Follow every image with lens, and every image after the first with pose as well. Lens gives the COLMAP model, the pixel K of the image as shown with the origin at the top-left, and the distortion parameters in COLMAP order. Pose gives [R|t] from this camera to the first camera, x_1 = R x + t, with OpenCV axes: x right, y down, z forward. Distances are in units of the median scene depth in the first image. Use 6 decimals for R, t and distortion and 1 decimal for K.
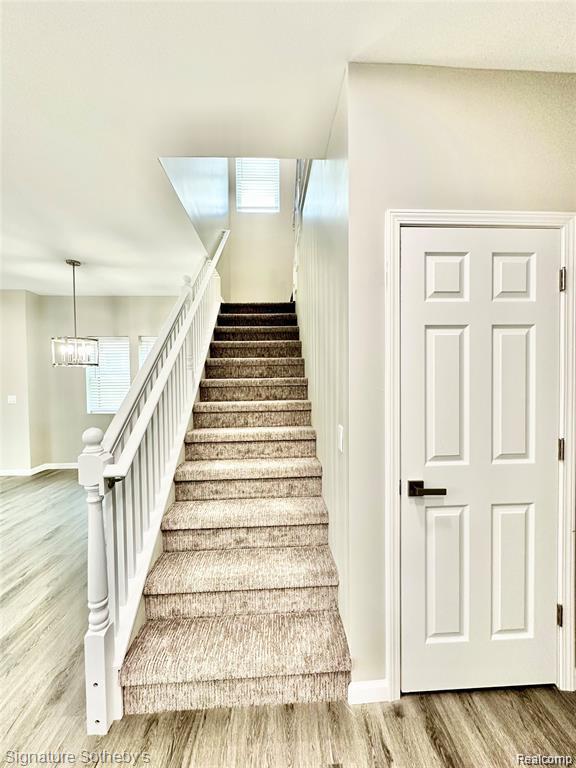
lens RADIAL K [[306.8, 0, 291.3], [0, 306.8, 386.6], [0, 0, 1]] dist [0.000753, -0.000115]
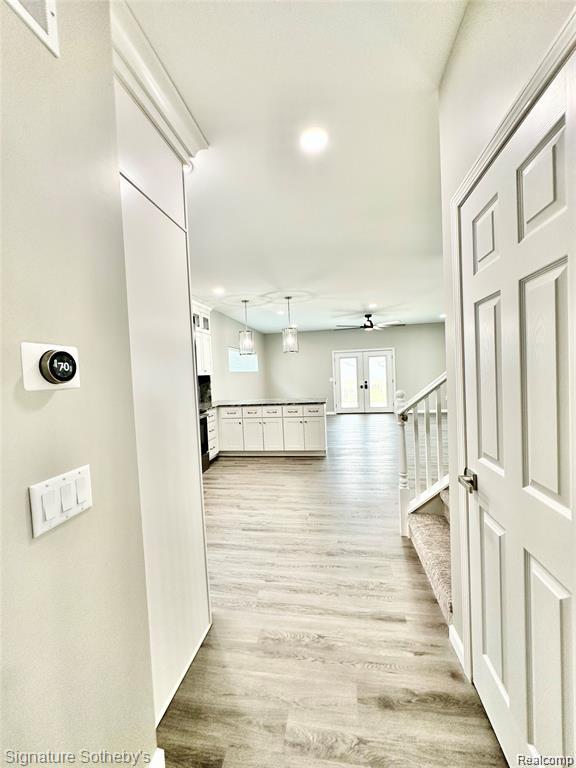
lens RADIAL K [[306.8, 0, 289.5], [0, 306.8, 383.2], [0, 0, 1]] dist [0.000753, -0.000115]
pose [[-0.214909, 0.055615, -0.975049, 1.498555], [0.019646, 0.998421, 0.052618, -0.033280], [0.976437, -0.007848, -0.215662, 0.685603]]
